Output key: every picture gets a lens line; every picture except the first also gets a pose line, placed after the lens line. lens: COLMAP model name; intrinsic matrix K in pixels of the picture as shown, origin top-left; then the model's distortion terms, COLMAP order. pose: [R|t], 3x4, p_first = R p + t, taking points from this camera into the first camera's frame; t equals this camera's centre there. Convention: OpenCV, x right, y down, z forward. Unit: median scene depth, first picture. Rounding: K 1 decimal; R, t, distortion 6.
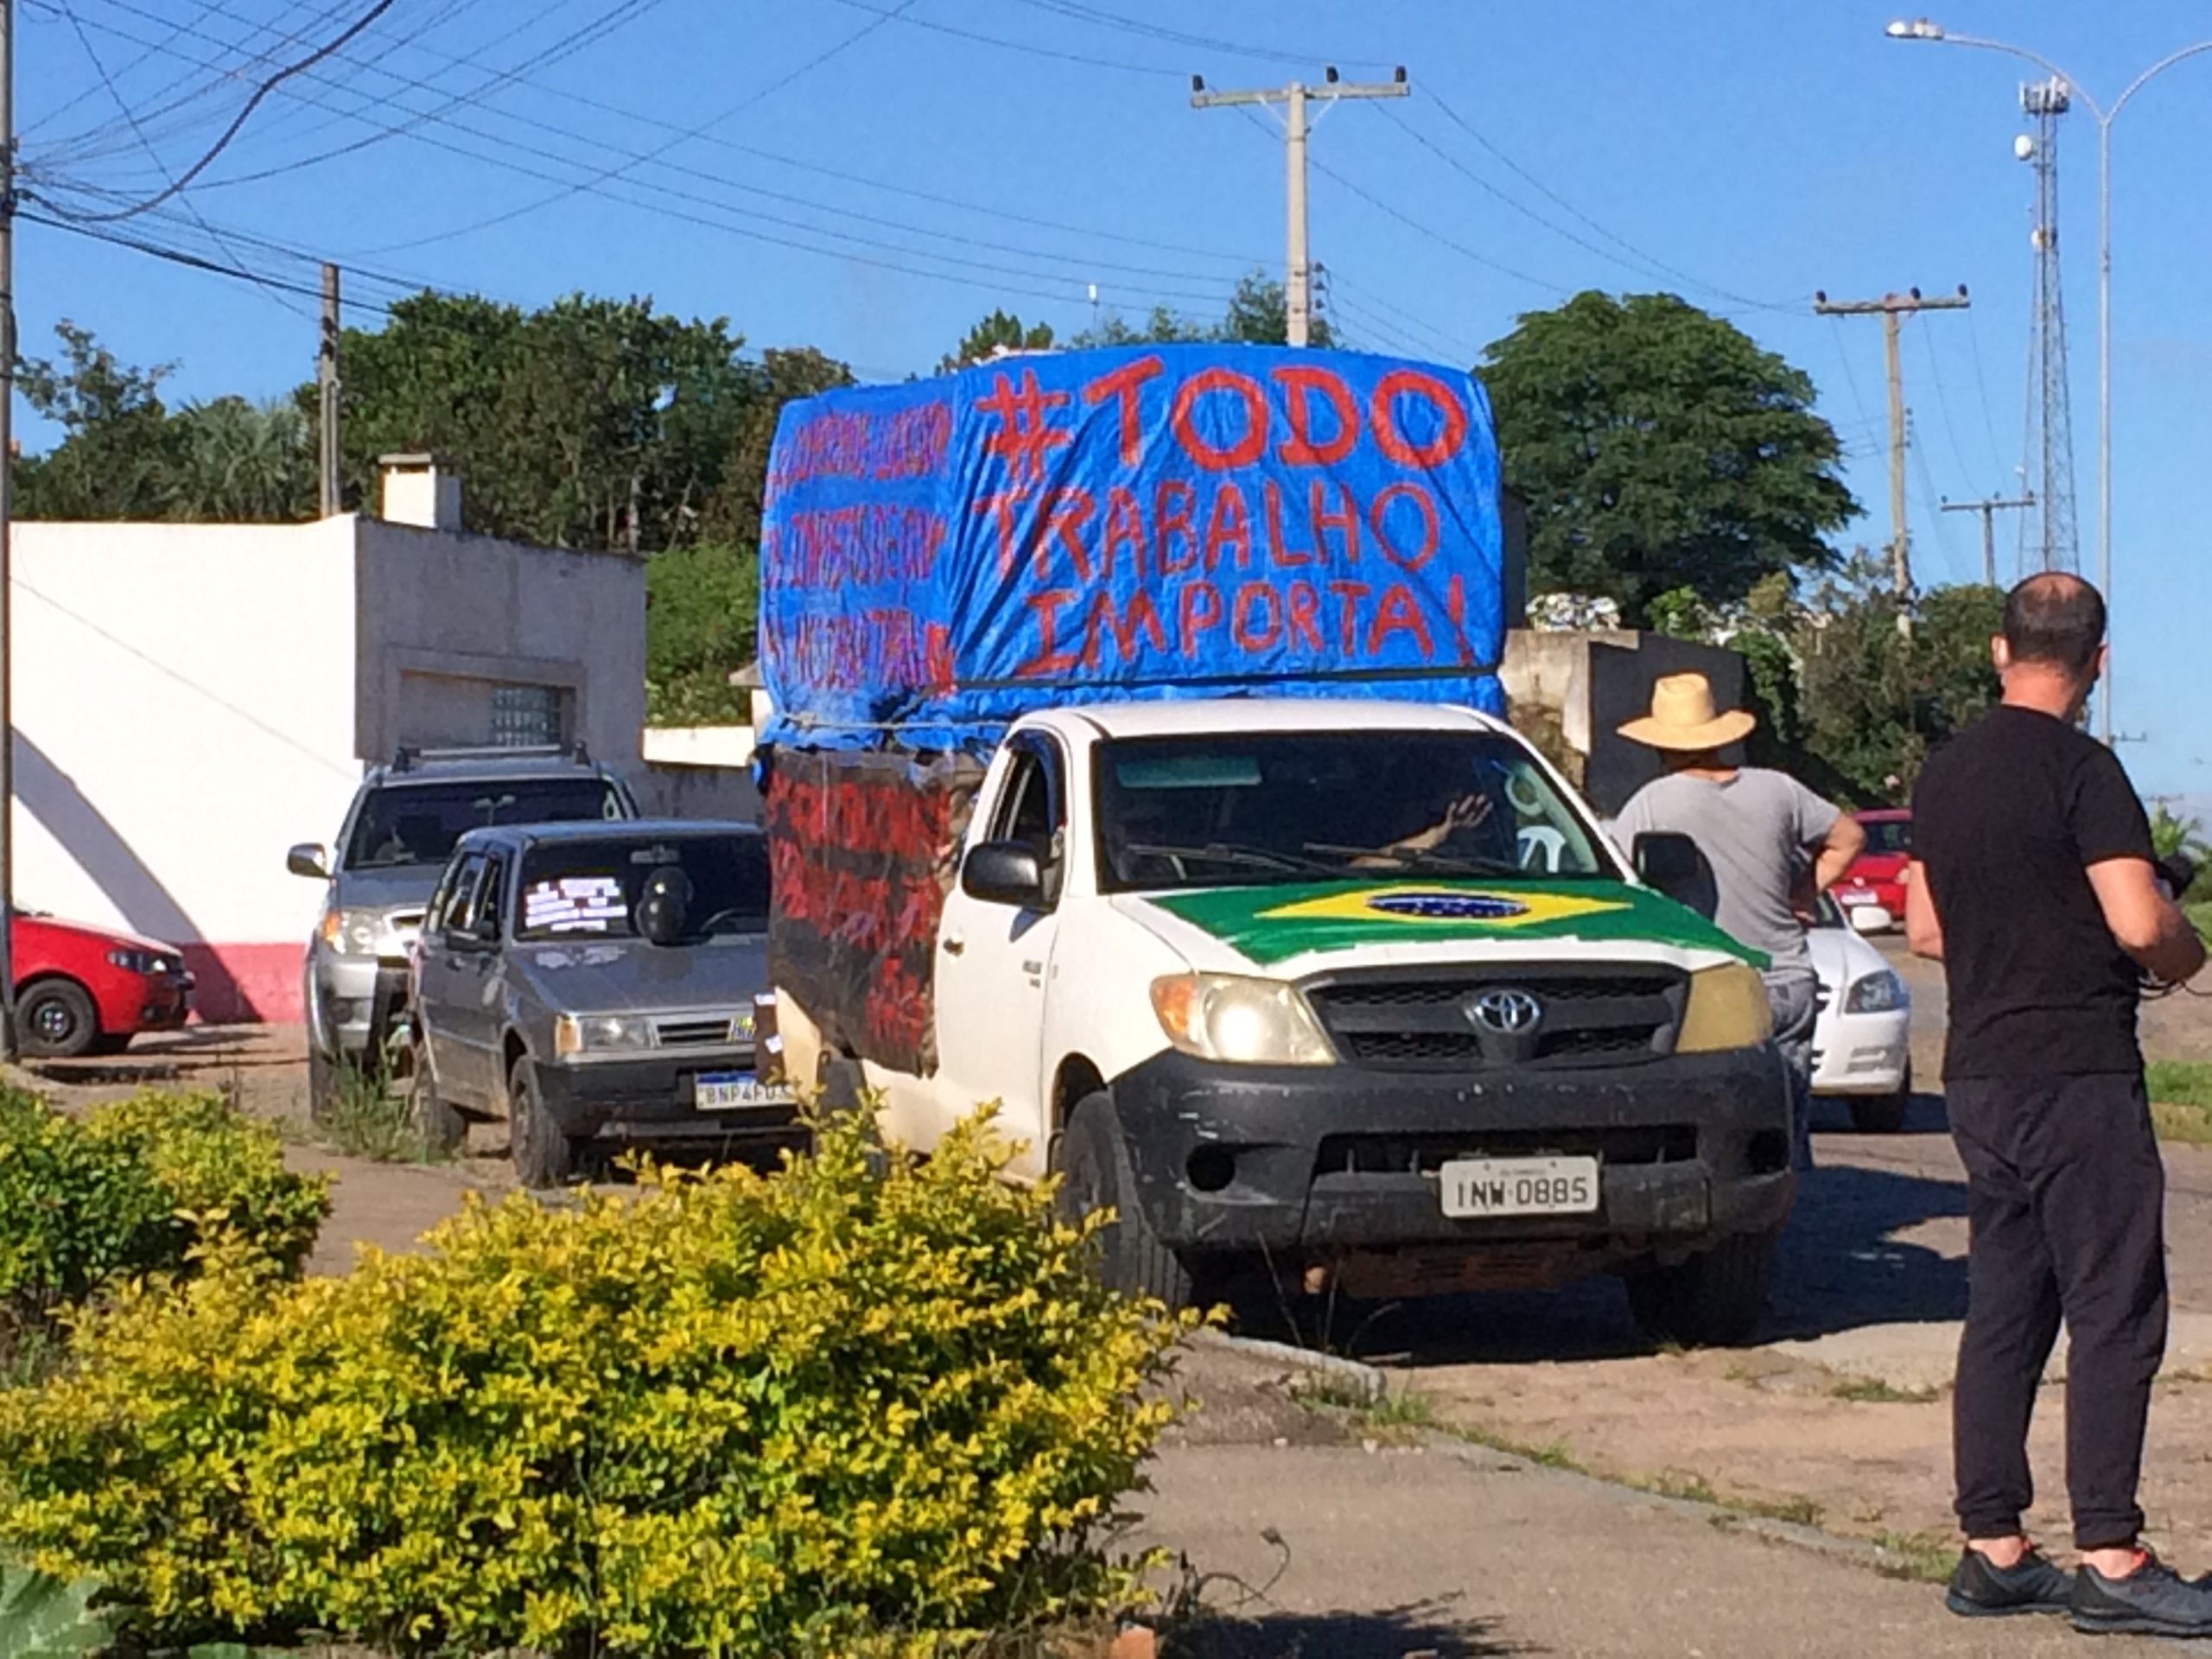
lens RADIAL K [[6277.4, 0, 1109.3], [0, 6277.4, 831.1], [0, 0, 1]] dist [-0.040837, 0.000000]
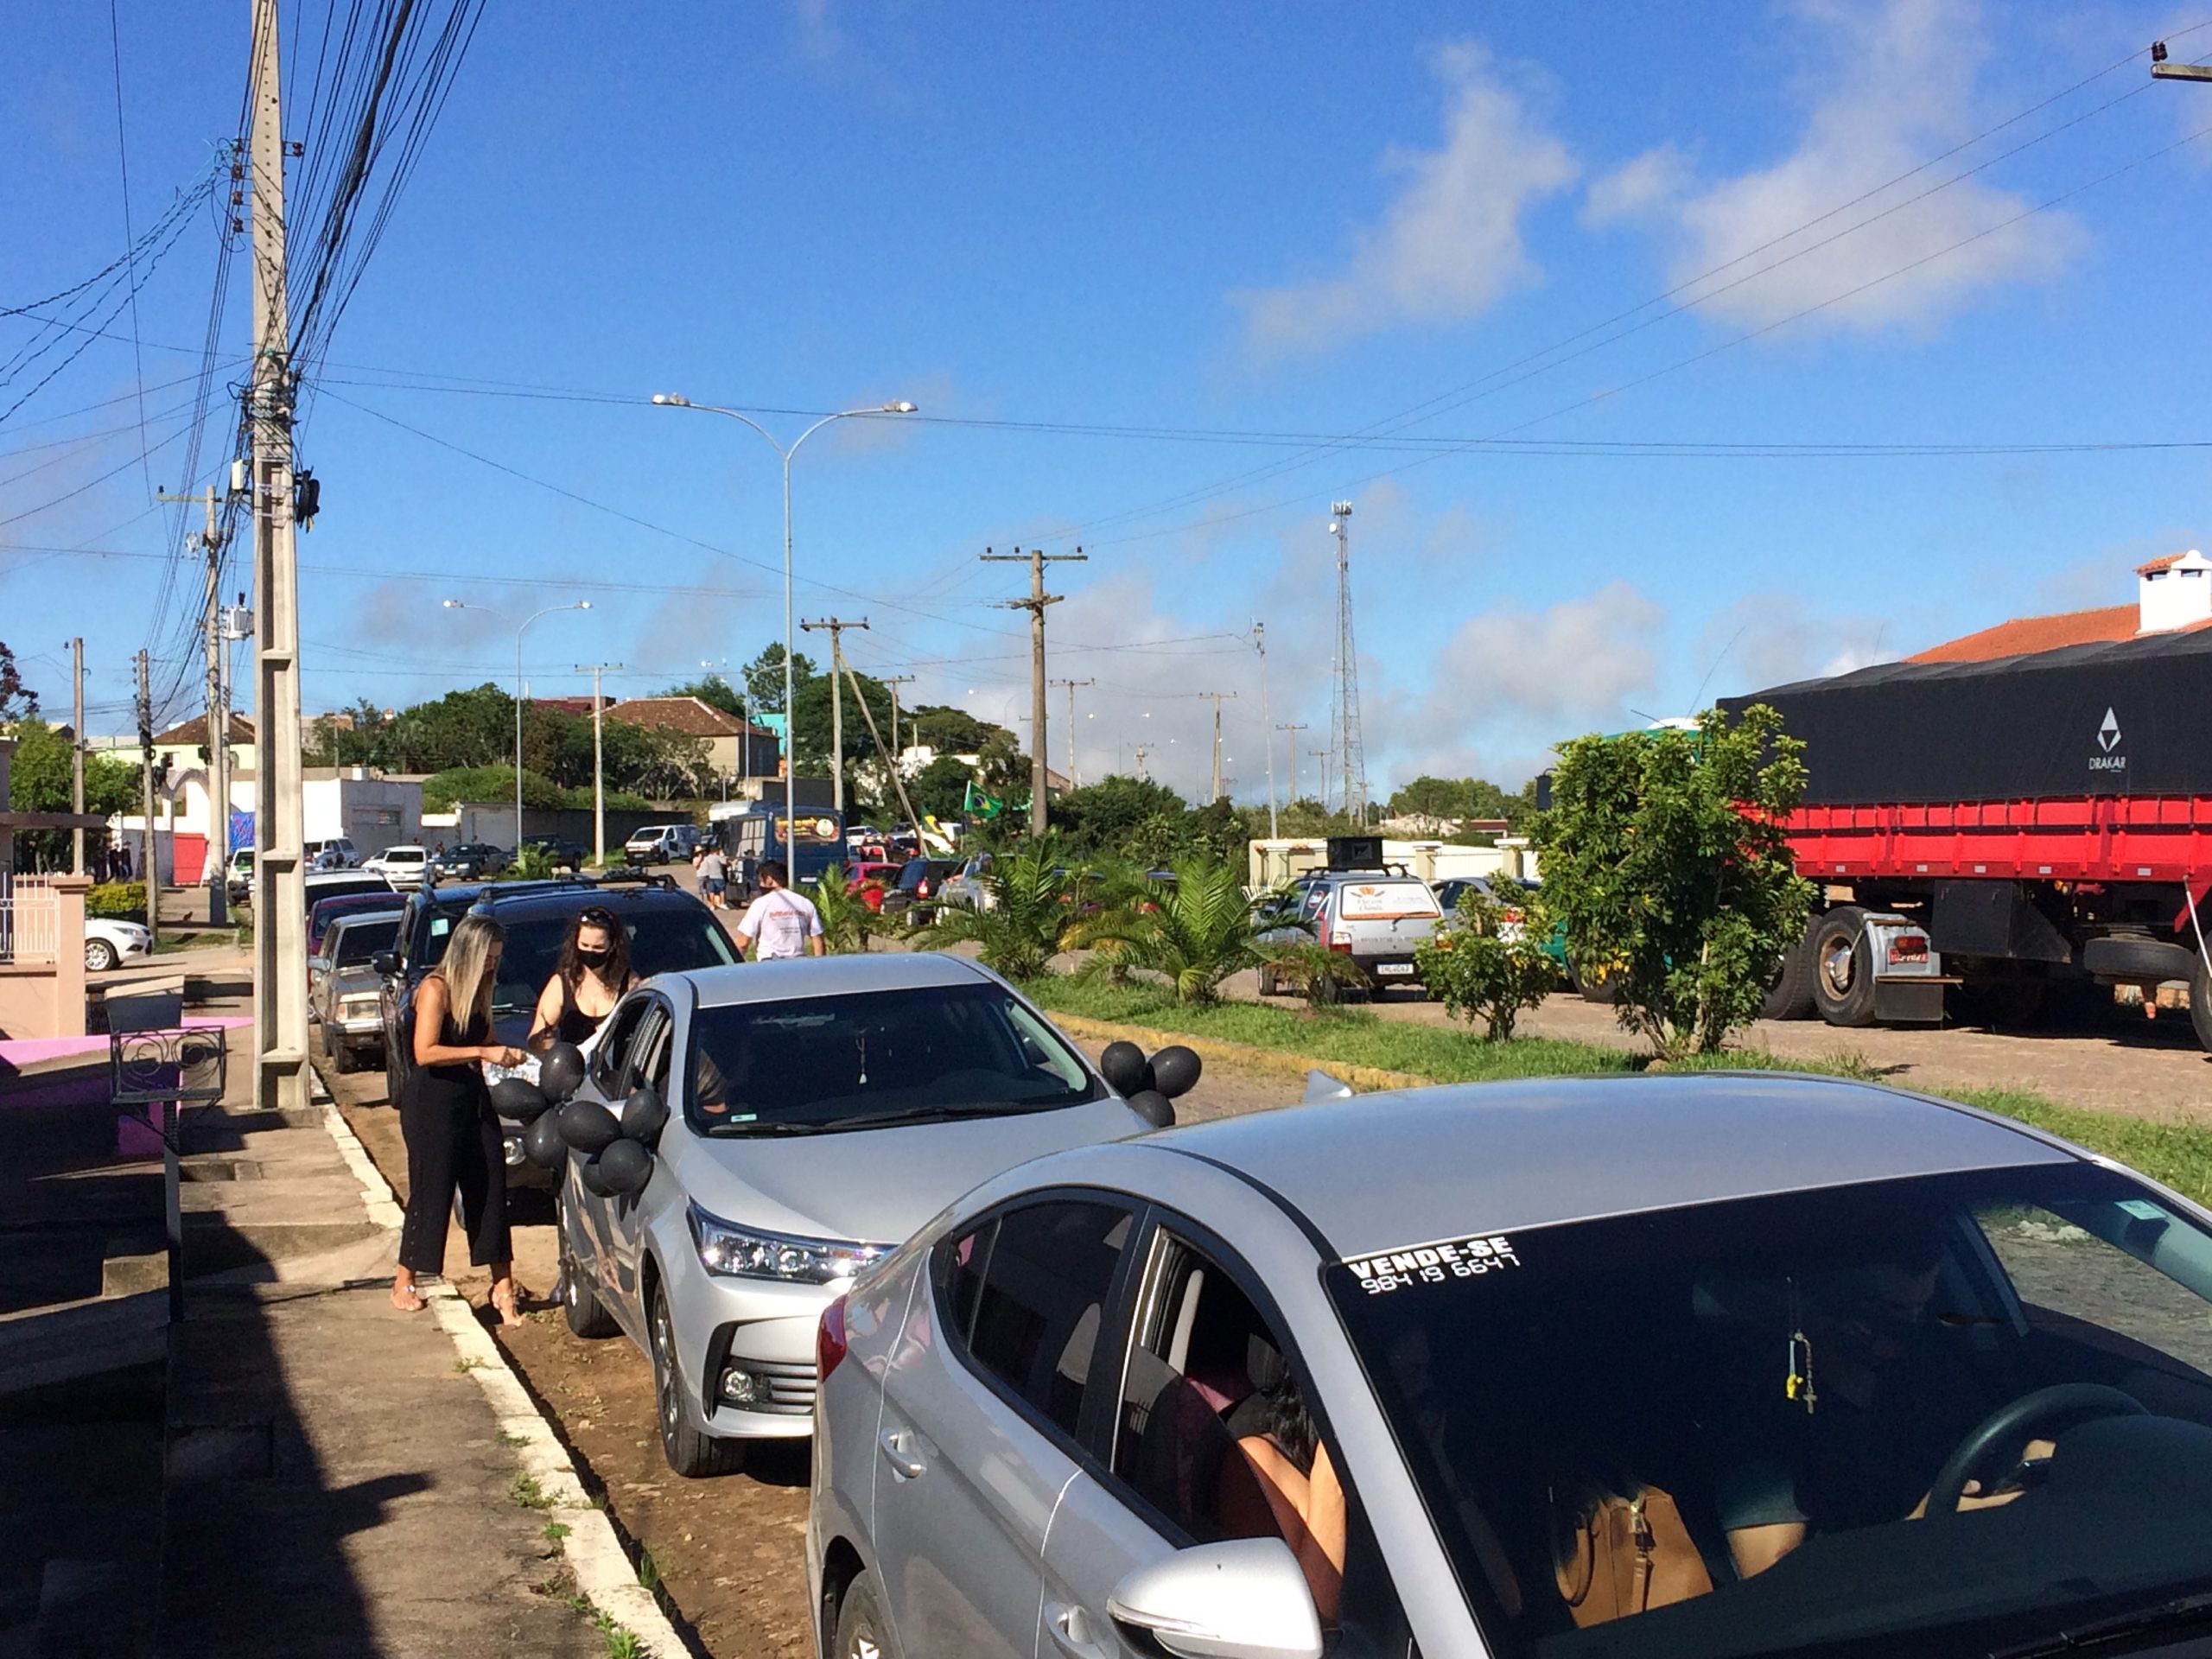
lens RADIAL K [[2907.9, 0, 1117.5], [0, 2907.9, 829.9], [0, 0, 1]] dist [0.034717, 0.000000]
pose [[0.999963, -0.005105, 0.006944, 1.419123], [0.005029, 0.999927, 0.010966, -0.096454], [-0.006999, -0.010931, 0.999916, -3.883704]]
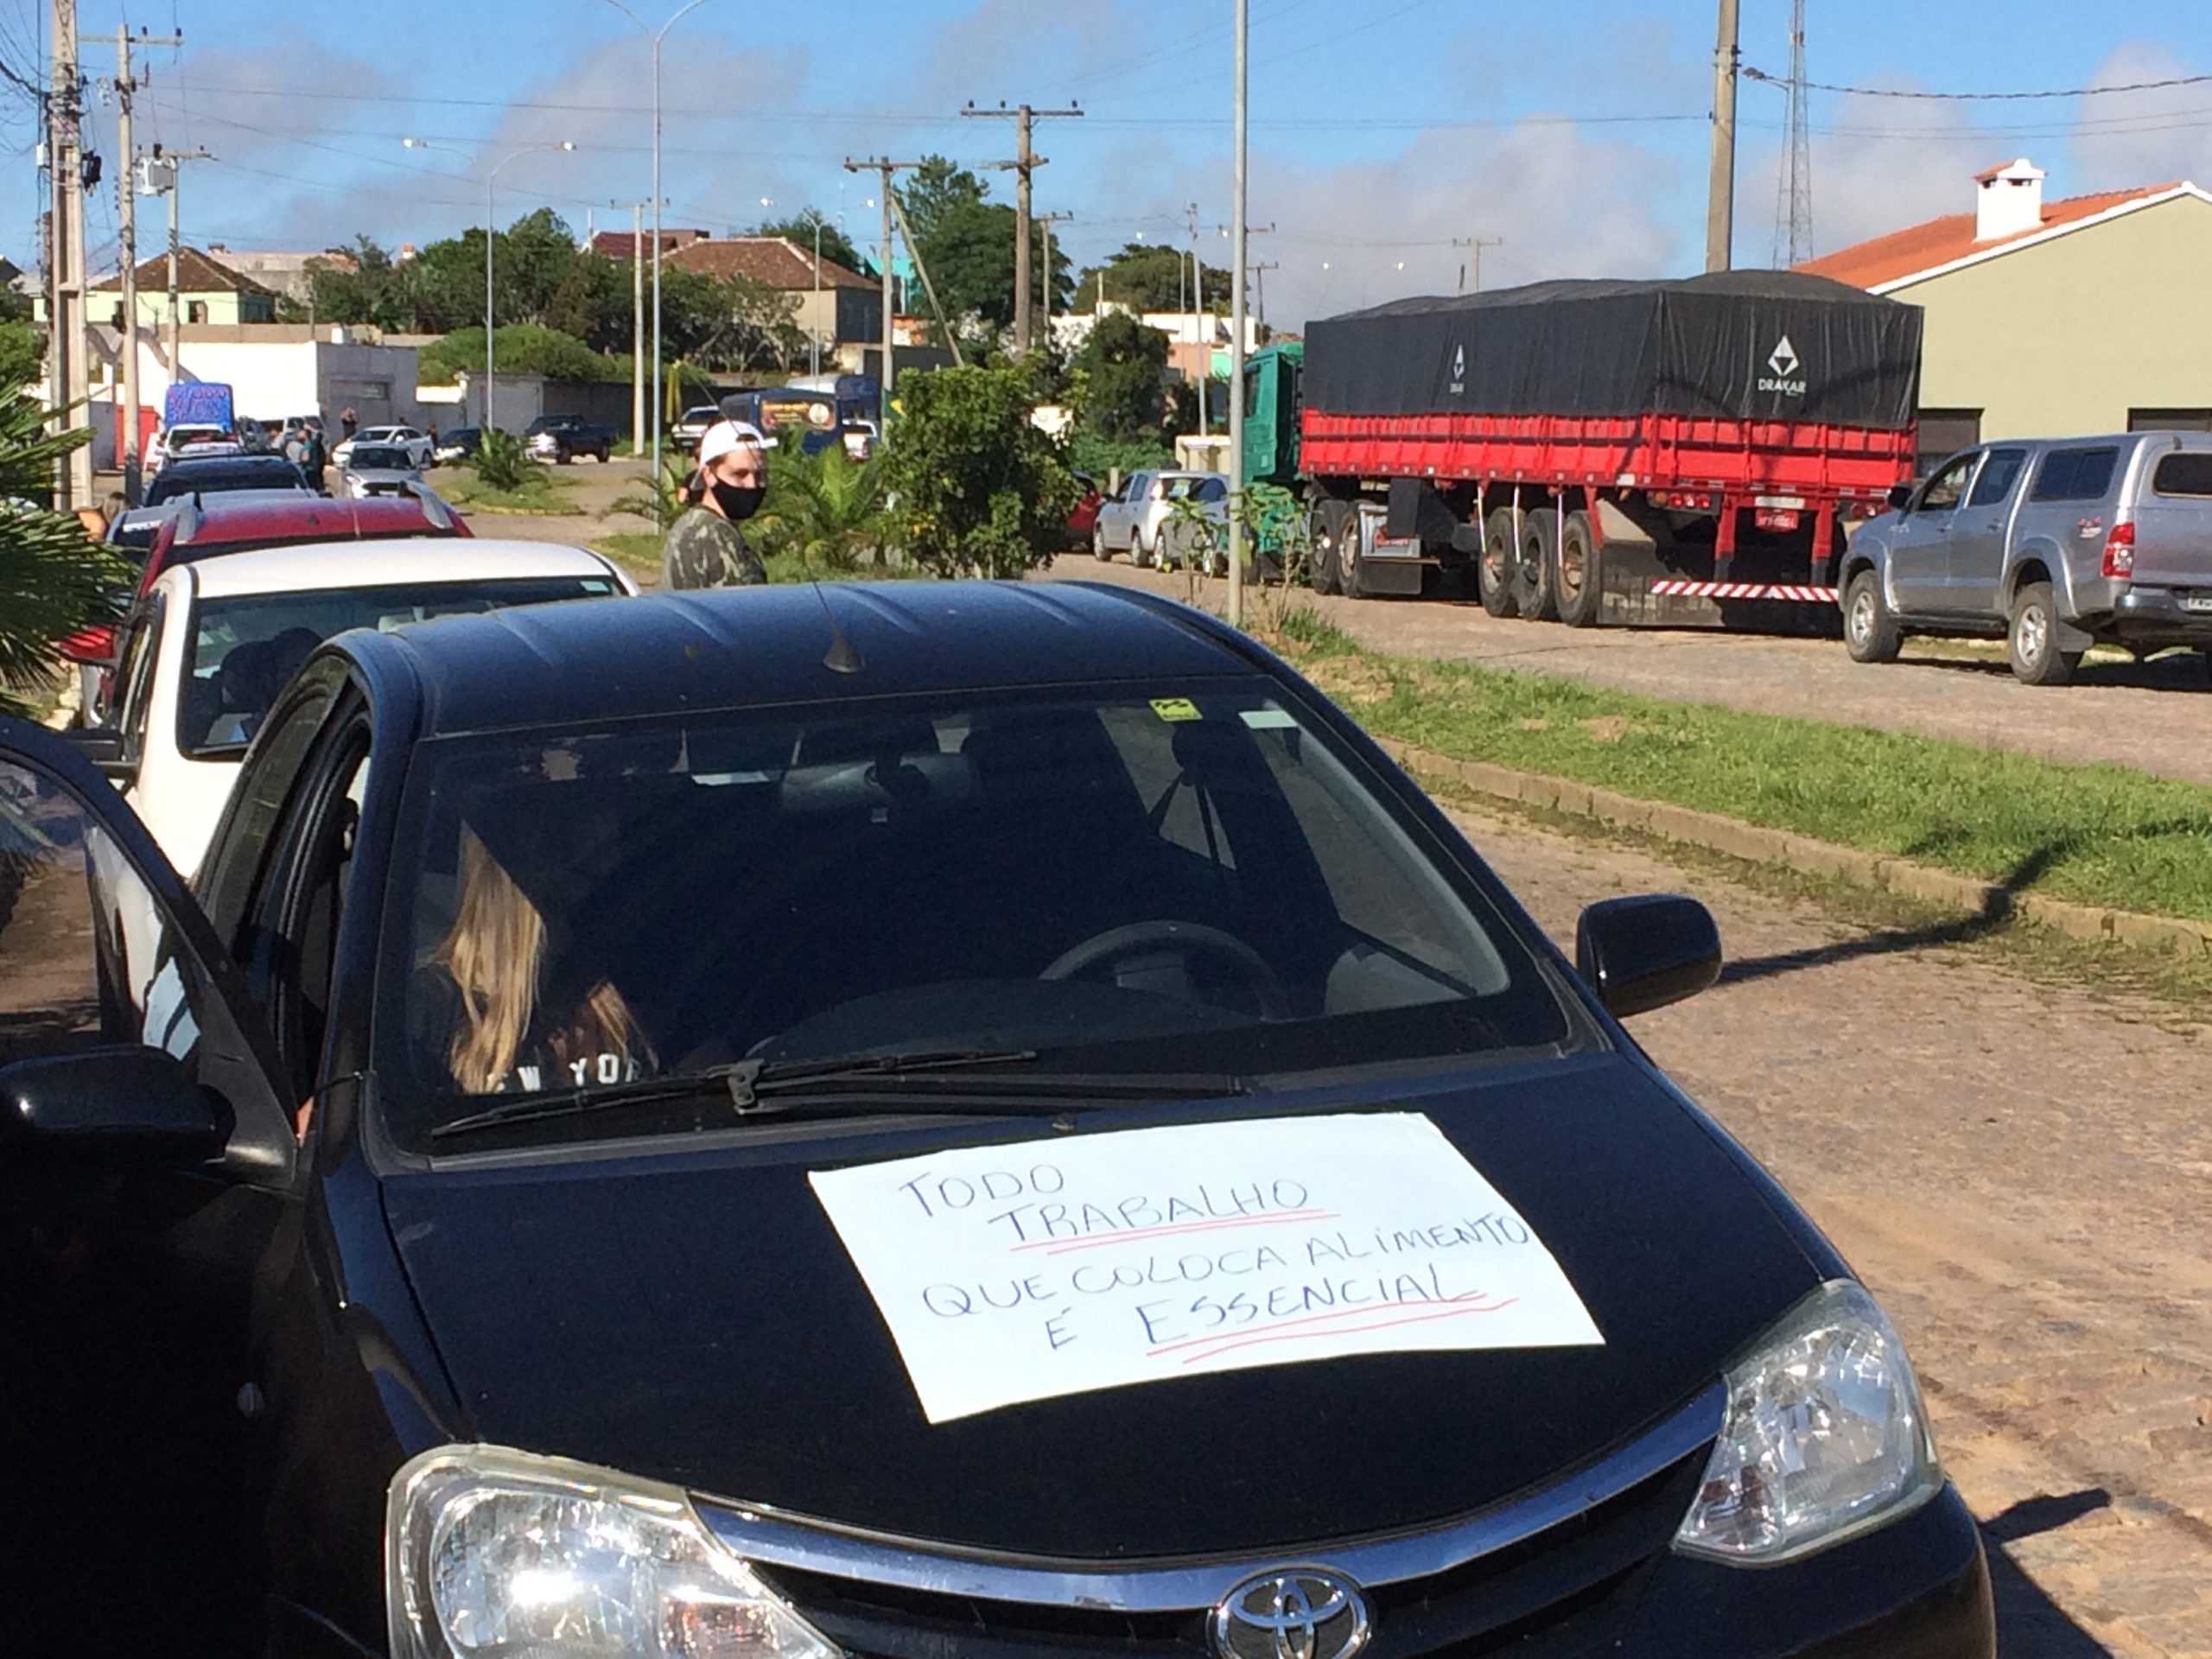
lens RADIAL K [[4251.1, 0, 1098.5], [0, 4251.1, 833.4], [0, 0, 1]] dist [0.033666, 0.000000]
pose [[0.995691, 0.020644, -0.090404, 1.891652], [-0.010696, 0.993965, 0.109176, -0.119832], [0.092113, -0.107739, 0.989903, -5.060512]]
